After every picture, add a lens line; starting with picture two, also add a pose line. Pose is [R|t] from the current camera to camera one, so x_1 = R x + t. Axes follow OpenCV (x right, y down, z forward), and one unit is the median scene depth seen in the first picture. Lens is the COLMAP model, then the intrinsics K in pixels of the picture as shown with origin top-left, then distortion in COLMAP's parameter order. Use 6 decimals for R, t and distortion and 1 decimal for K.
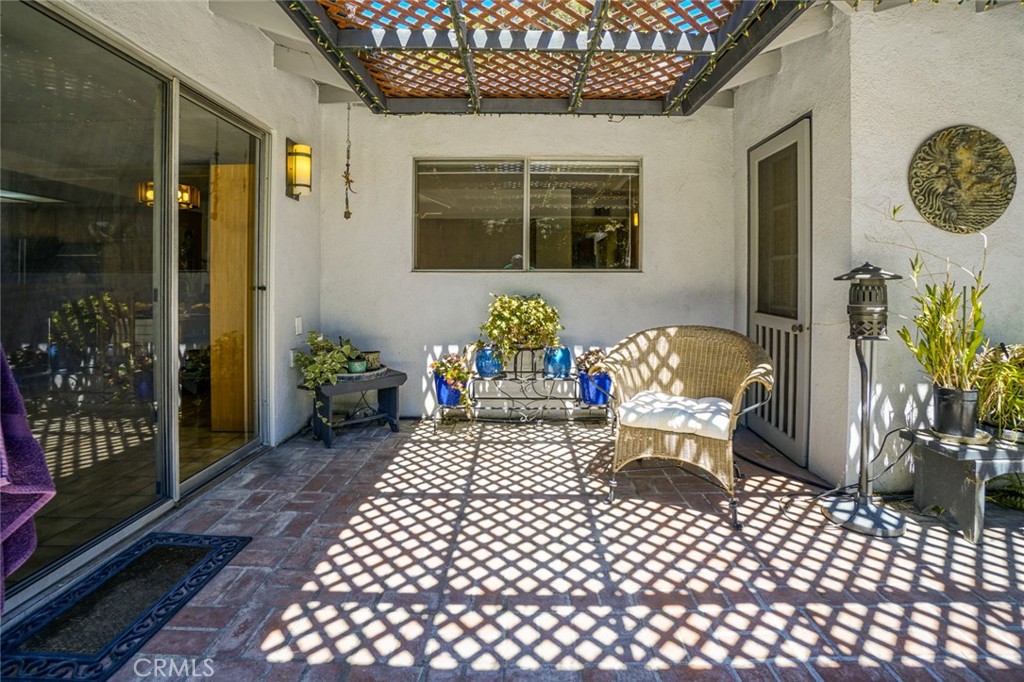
lens RADIAL K [[461.6, 0, 541.6], [0, 461.6, 293.5], [0, 0, 1]] dist [-0.043241, 0.012245]
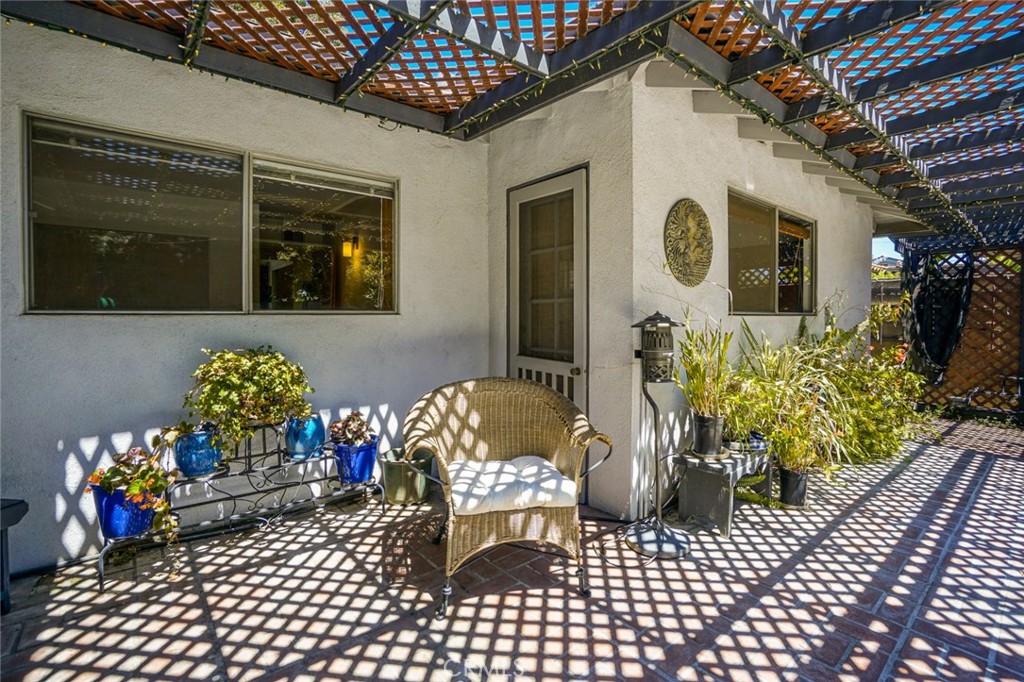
lens RADIAL K [[461.6, 0, 513.5], [0, 461.6, 332.3], [0, 0, 1]] dist [-0.043241, 0.012245]
pose [[0.788817, -0.025768, 0.614088, -0.172467], [0.015365, 0.999635, 0.022208, -0.035294], [-0.614437, -0.008083, 0.788925, 0.240695]]
